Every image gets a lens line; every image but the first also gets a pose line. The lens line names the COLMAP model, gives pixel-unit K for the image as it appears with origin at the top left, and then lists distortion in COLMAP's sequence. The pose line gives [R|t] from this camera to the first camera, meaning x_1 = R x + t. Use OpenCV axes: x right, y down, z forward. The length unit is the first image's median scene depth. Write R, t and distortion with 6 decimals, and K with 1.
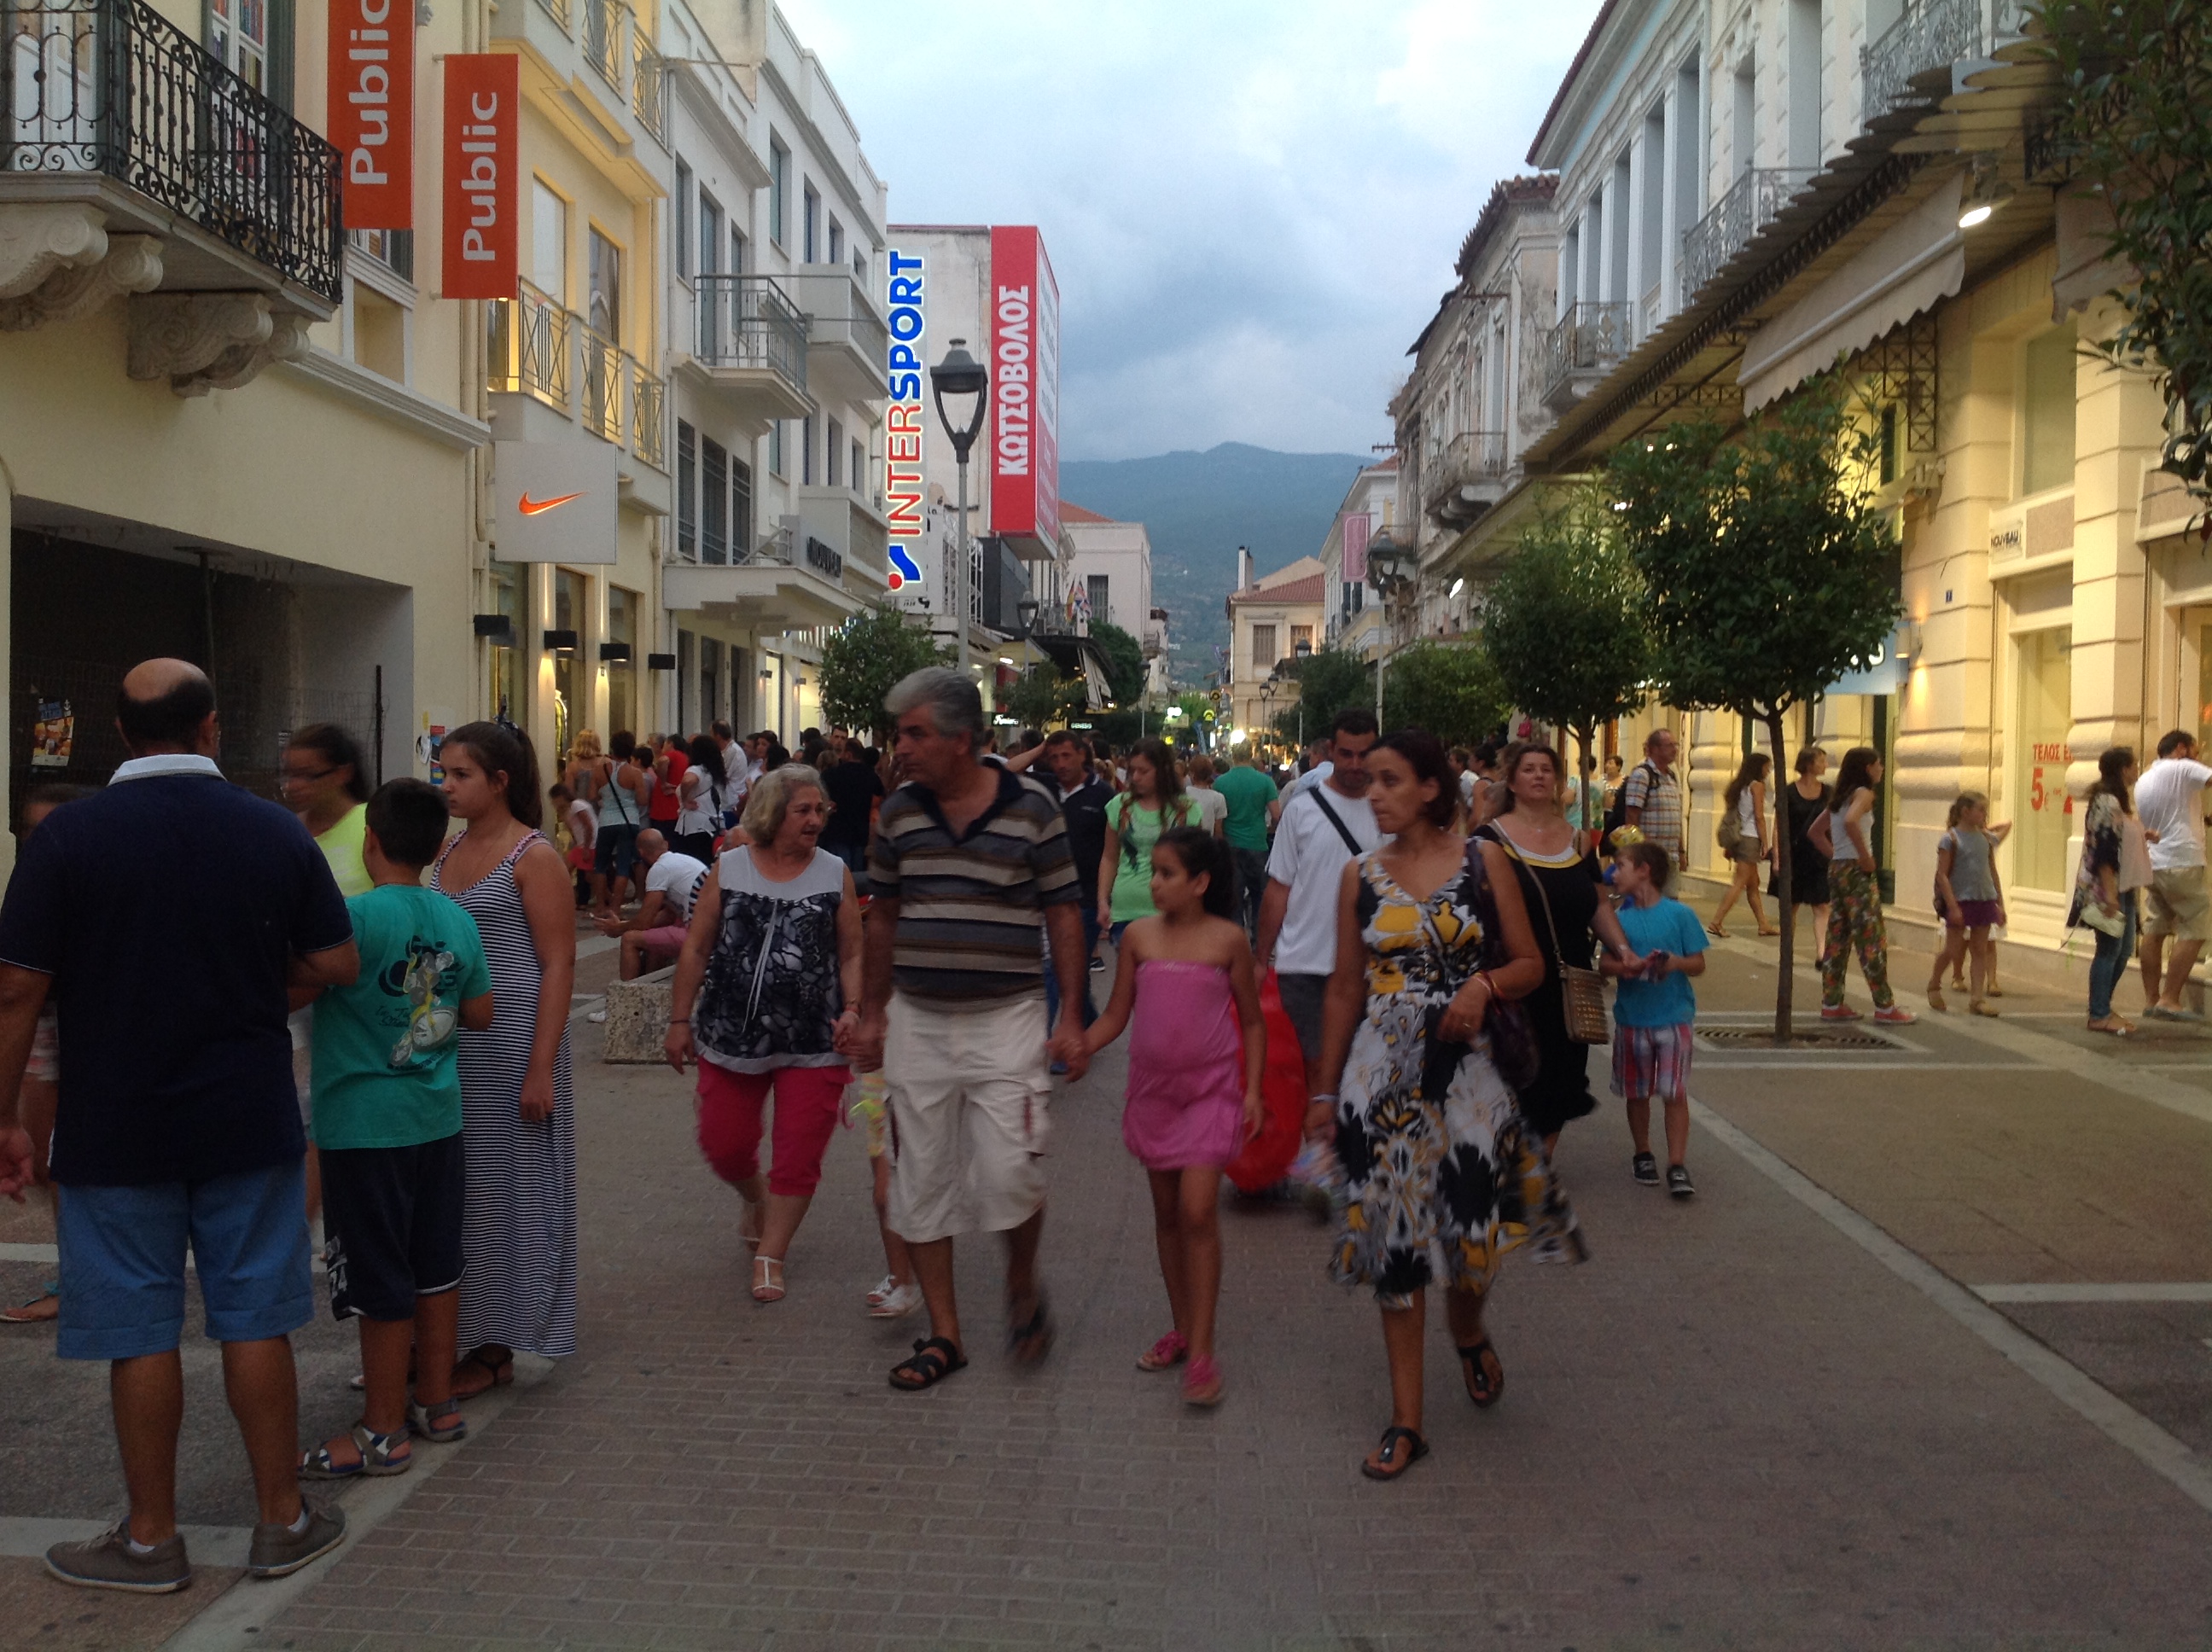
lens RADIAL K [[2244.0, 0, 1104.8], [0, 2244.0, 831.6], [0, 0, 1]] dist [-0.009533, 0.000000]
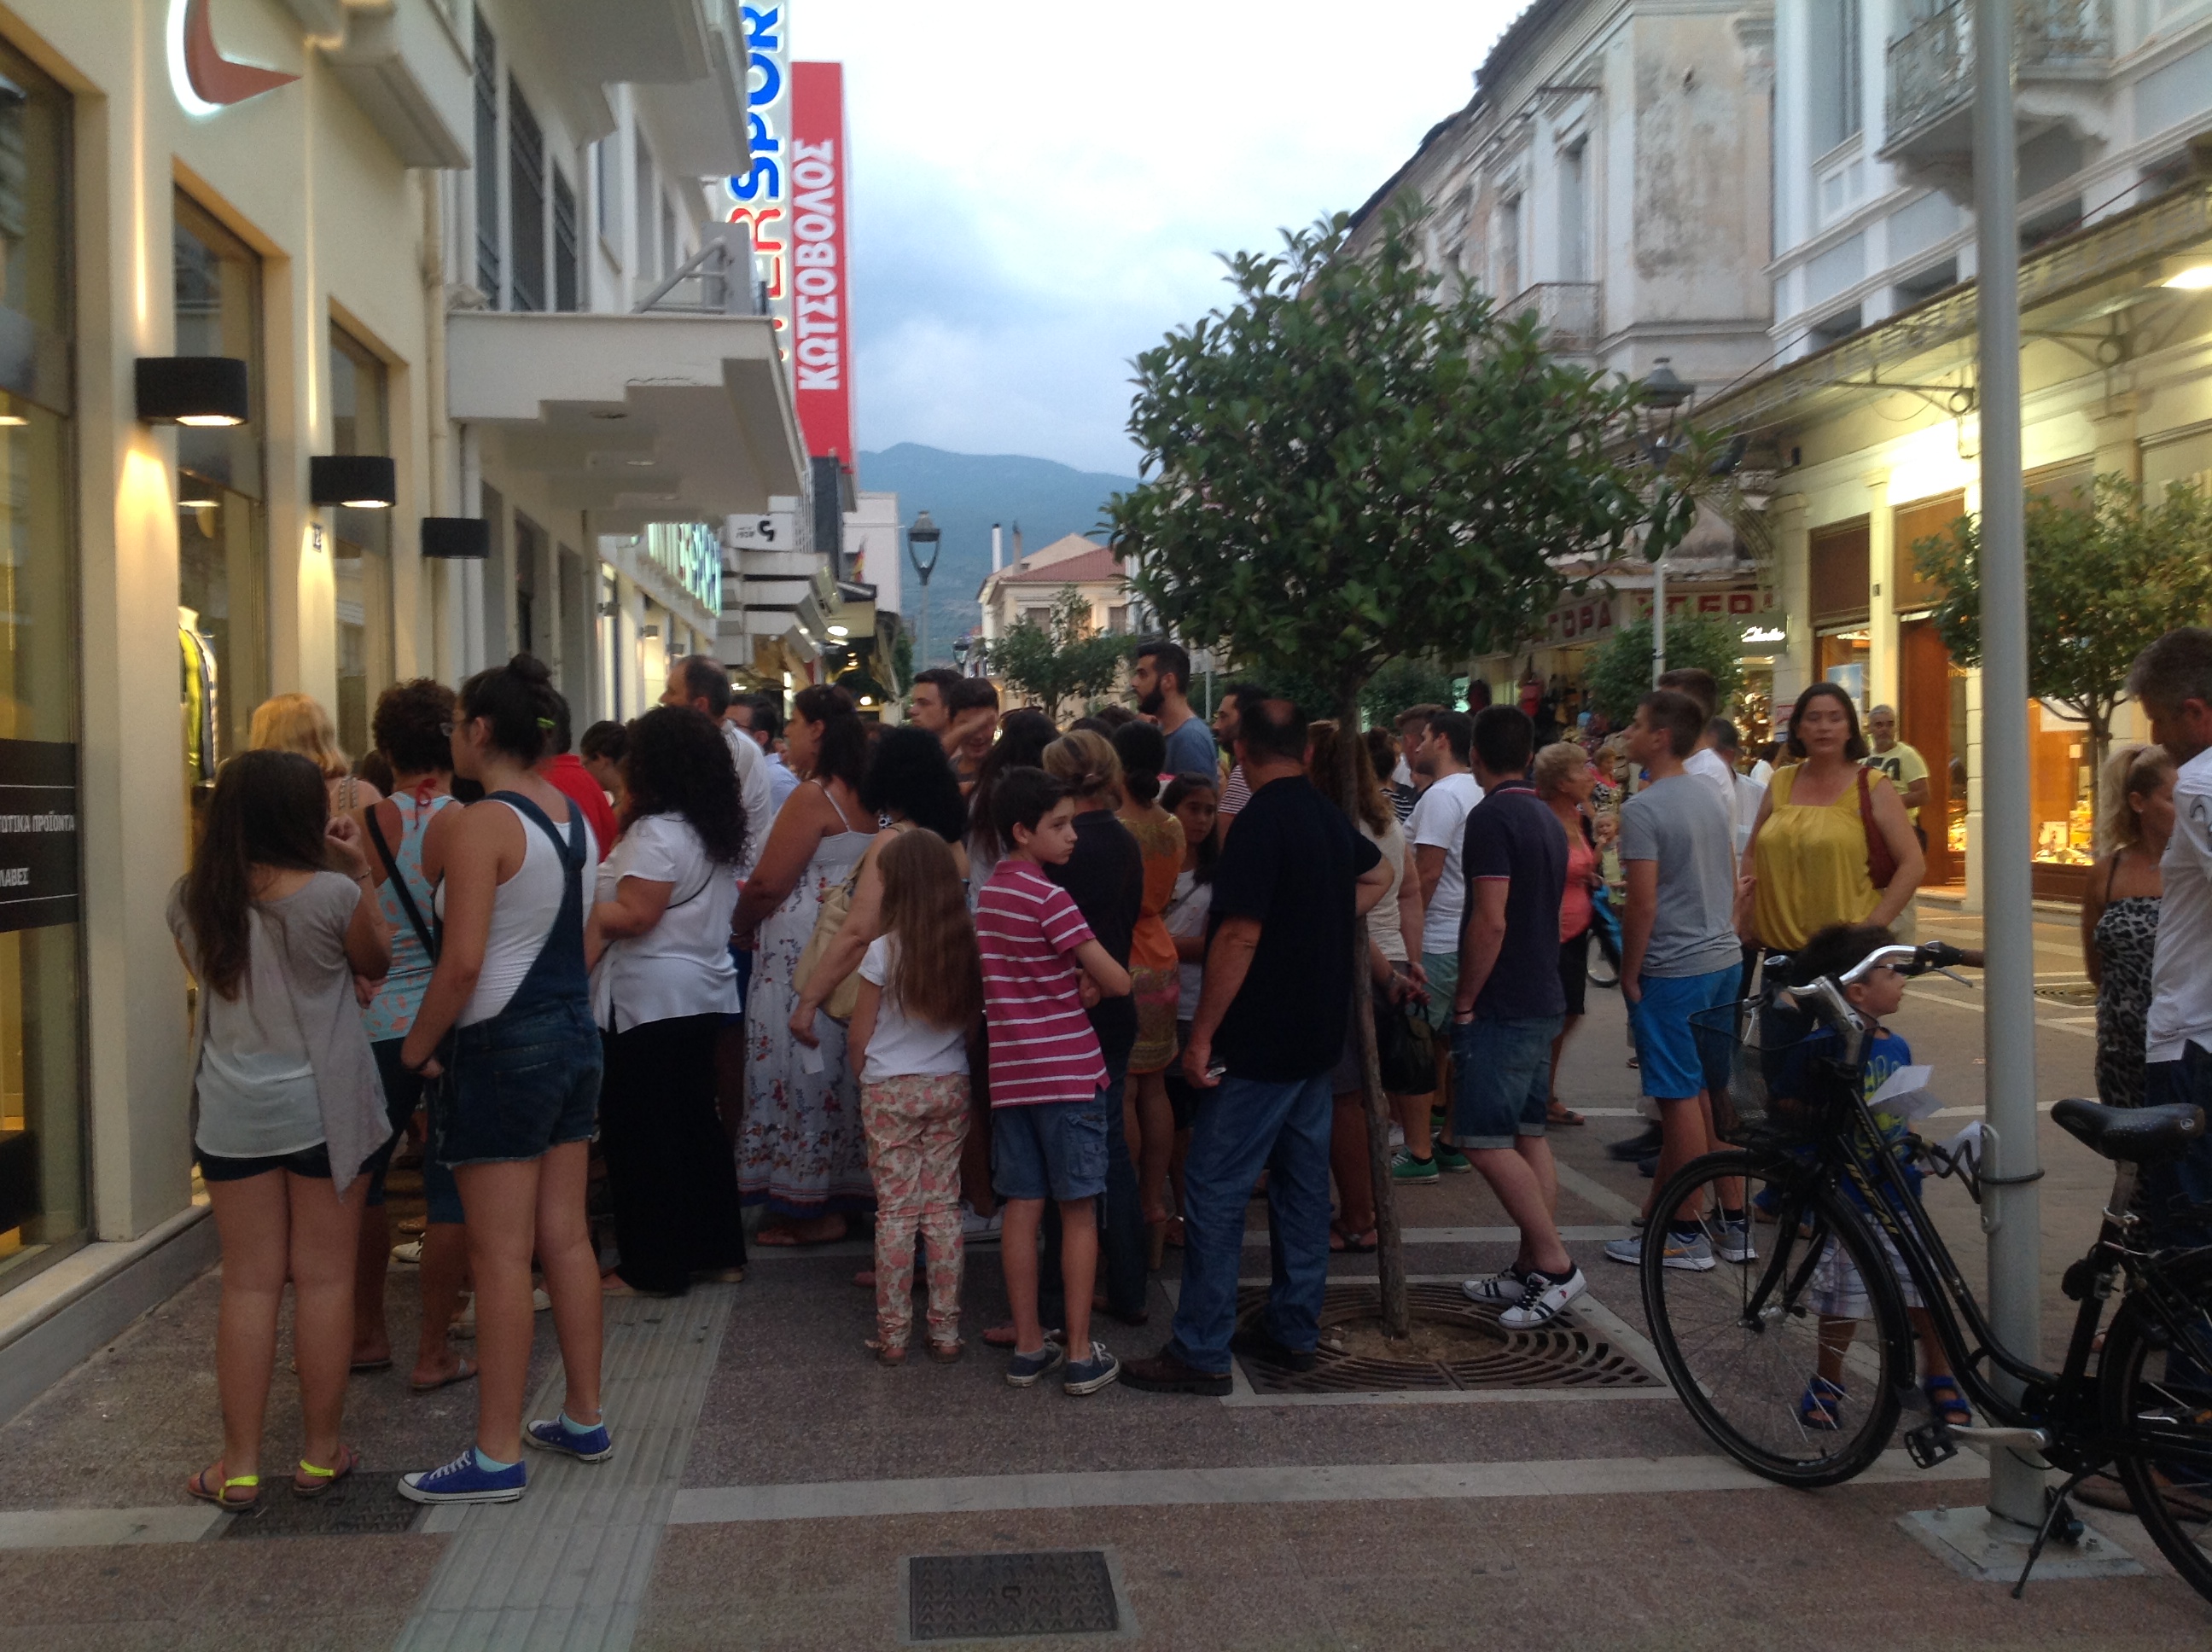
lens RADIAL K [[2244.0, 0, 1107.4], [0, 2244.0, 820.3], [0, 0, 1]] dist [-0.009533, 0.000000]
pose [[0.988849, -0.026554, 0.146534, -0.080517], [0.027654, 0.999603, -0.005480, -0.010741], [-0.146330, 0.009471, 0.989190, 0.331177]]
